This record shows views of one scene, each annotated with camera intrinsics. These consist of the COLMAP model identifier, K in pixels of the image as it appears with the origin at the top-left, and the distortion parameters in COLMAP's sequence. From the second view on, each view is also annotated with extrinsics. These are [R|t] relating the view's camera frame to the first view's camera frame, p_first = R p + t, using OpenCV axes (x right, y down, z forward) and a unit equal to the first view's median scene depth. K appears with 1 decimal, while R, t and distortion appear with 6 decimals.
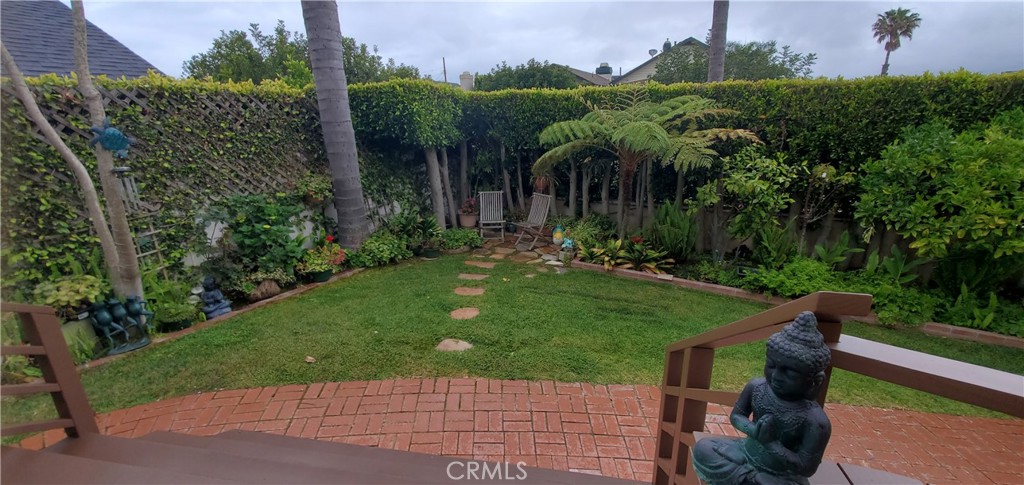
lens RADIAL K [[398.5, 0, 515.0], [0, 398.5, 238.7], [0, 0, 1]] dist [-0.002336, -0.000101]
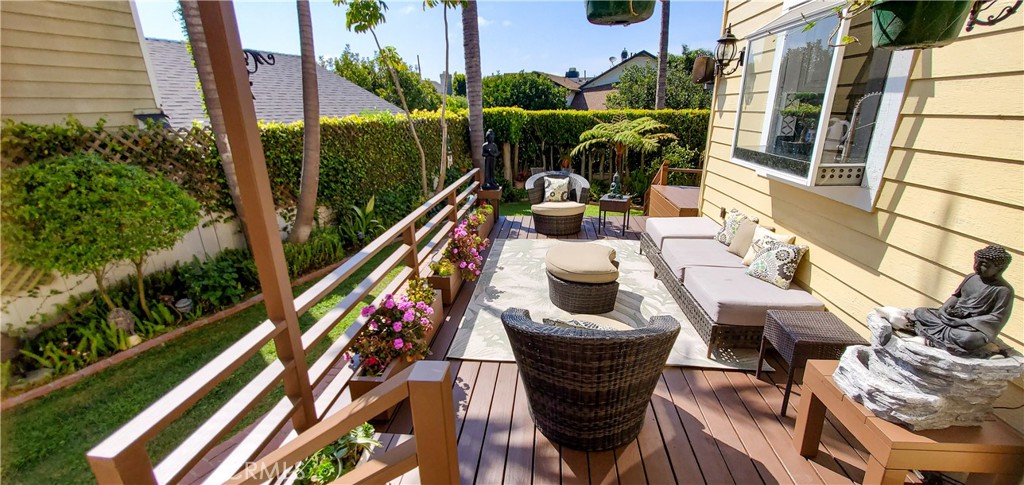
lens RADIAL K [[398.5, 0, 514.0], [0, 398.5, 243.2], [0, 0, 1]] dist [-0.002336, -0.000101]
pose [[0.995020, -0.026386, 0.096118, -0.470736], [0.023841, 0.999336, 0.027538, 0.224740], [-0.096781, -0.025109, 0.994989, -1.023382]]
